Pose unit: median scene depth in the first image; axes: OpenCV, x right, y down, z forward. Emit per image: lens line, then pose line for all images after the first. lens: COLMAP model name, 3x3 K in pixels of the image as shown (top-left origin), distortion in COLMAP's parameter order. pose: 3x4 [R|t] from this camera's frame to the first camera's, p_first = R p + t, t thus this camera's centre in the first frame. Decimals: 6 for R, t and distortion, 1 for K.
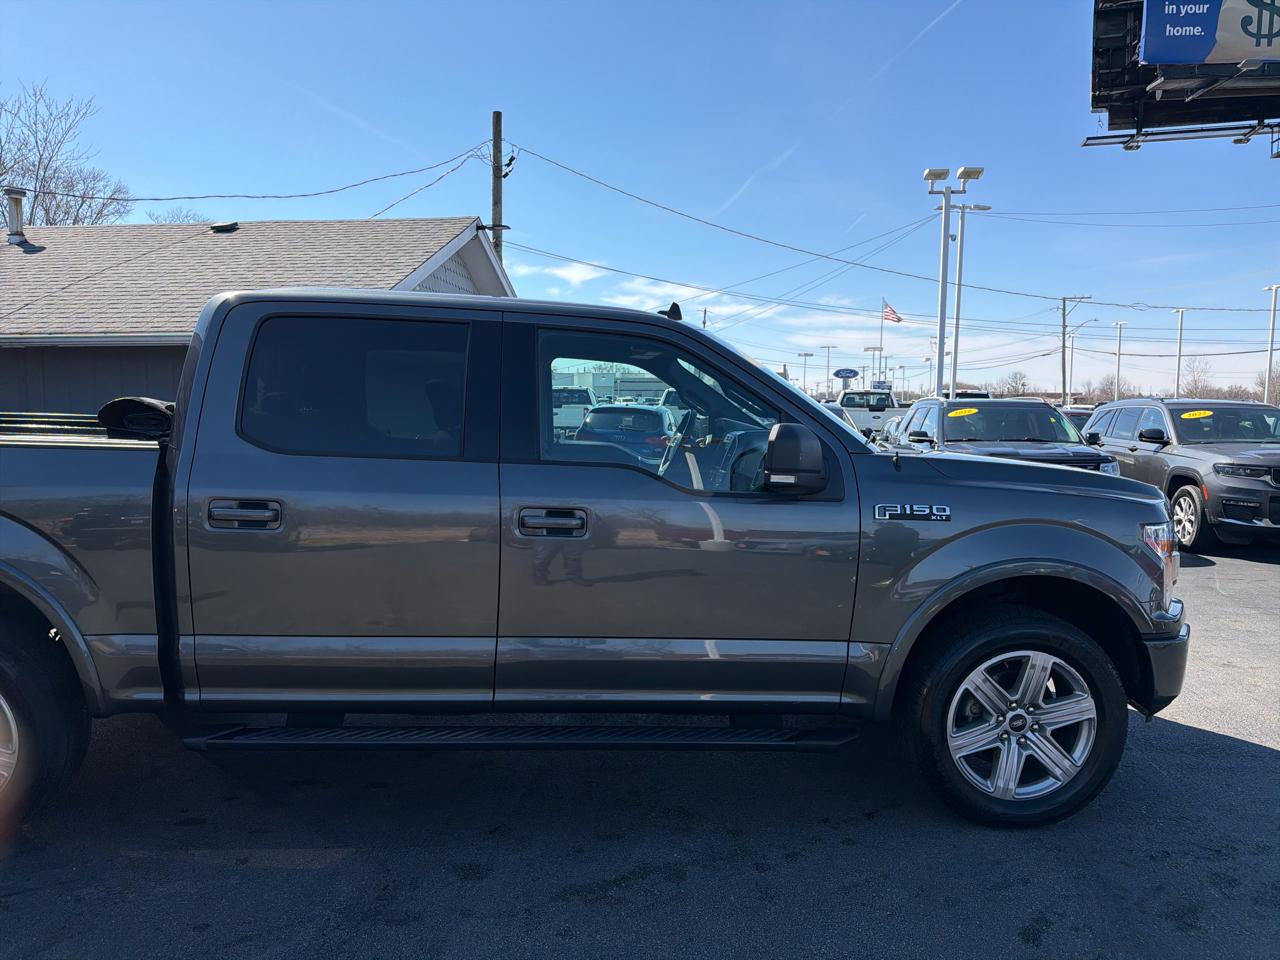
lens RADIAL K [[903.1, 0, 626.9], [0, 903.1, 493.1], [0, 0, 1]] dist [0.011608, -0.009815]
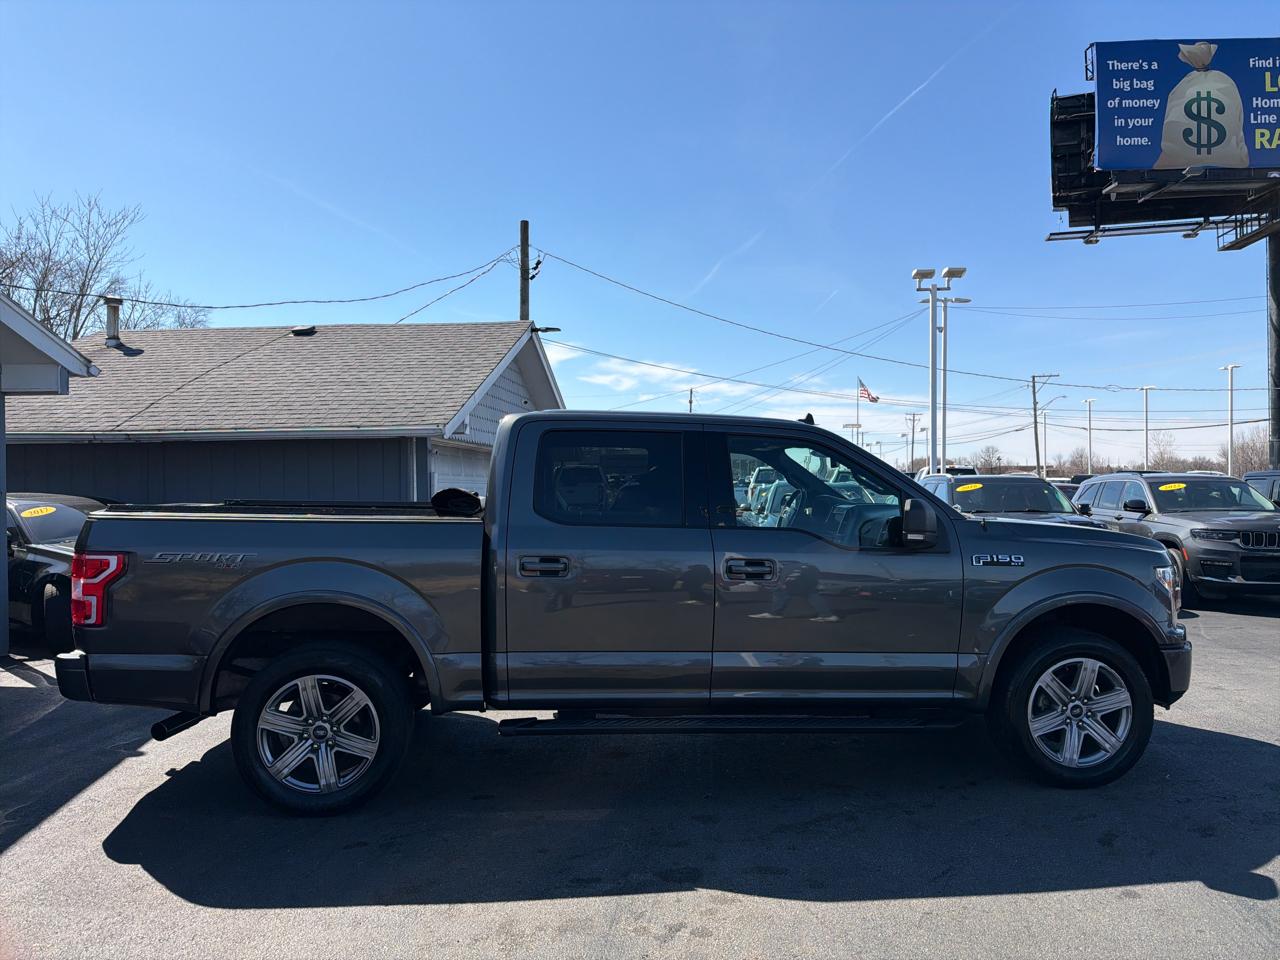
lens RADIAL K [[898.3, 0, 635.8], [0, 898.3, 488.5], [0, 0, 1]] dist [0.037328, -0.040031]
pose [[0.999417, -0.013140, 0.031509, -0.048829], [0.015935, 0.995800, -0.090159, 0.004448], [-0.030192, 0.090609, 0.995429, -0.068274]]
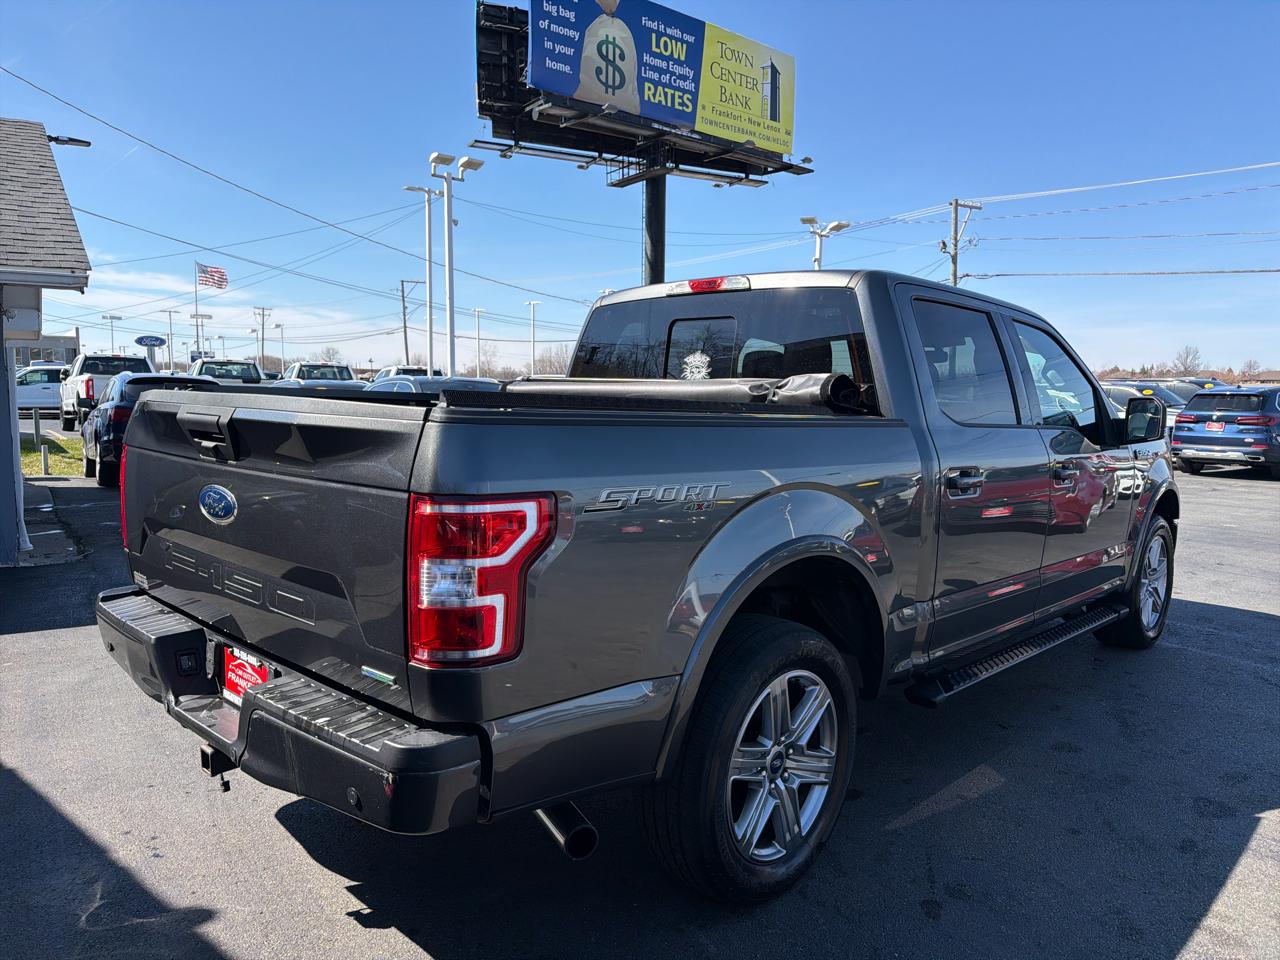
lens RADIAL K [[913.4, 0, 643.1], [0, 913.4, 481.6], [0, 0, 1]] dist [0.040342, -0.038828]
pose [[0.737049, -0.060892, 0.673090, -0.217489], [0.051455, 0.998098, 0.033950, -0.005570], [-0.673877, 0.009611, 0.738781, 0.064209]]
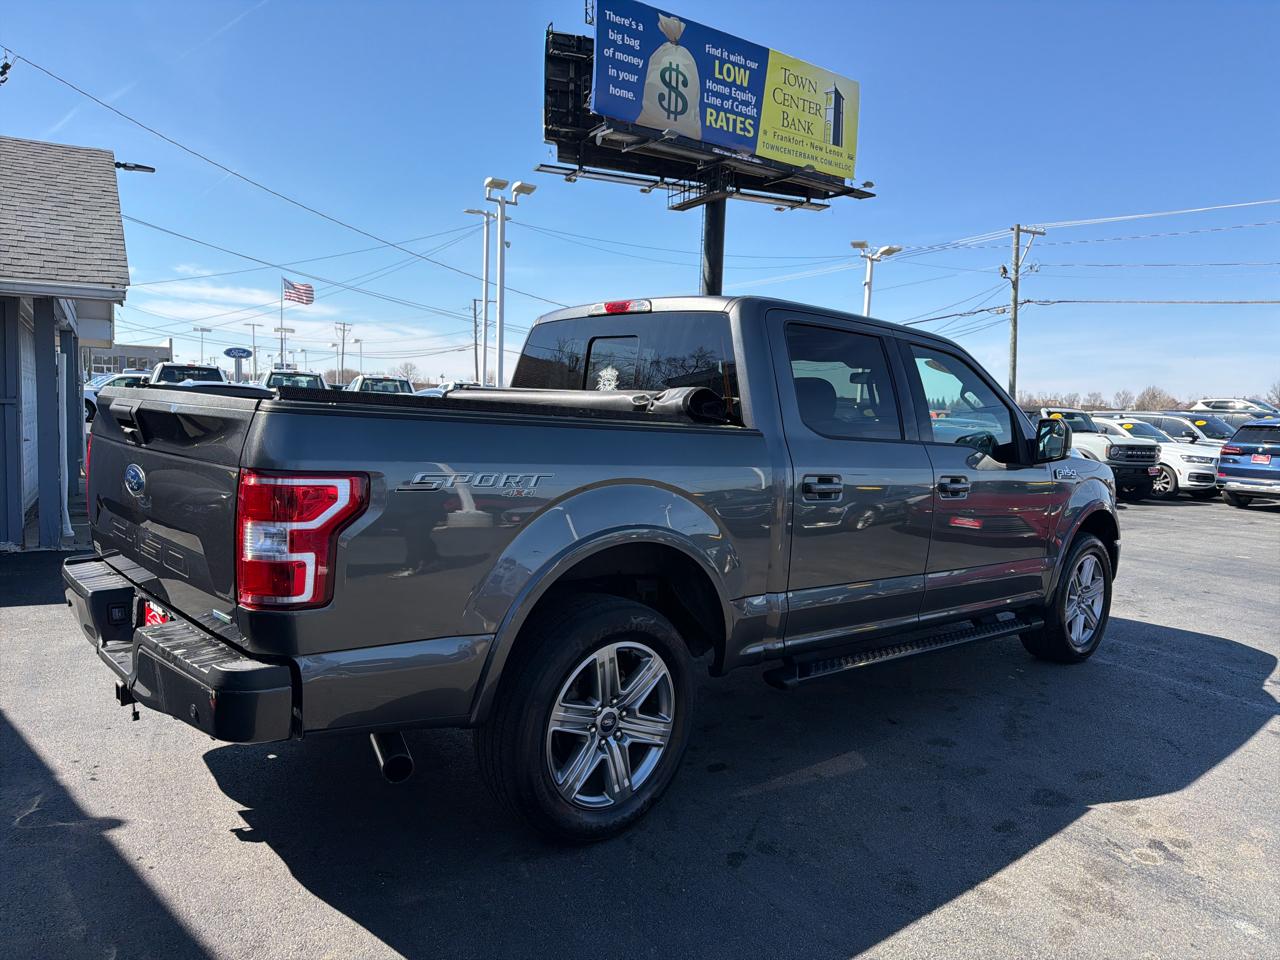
lens RADIAL K [[910.9, 0, 640.0], [0, 910.9, 480.0], [0, 0, 1]] dist [0.063629, -0.068363]
pose [[0.787557, -0.022754, 0.615822, -0.204805], [0.022804, 0.999710, 0.007775, -0.000742], [-0.615820, 0.007920, 0.787847, 0.026285]]
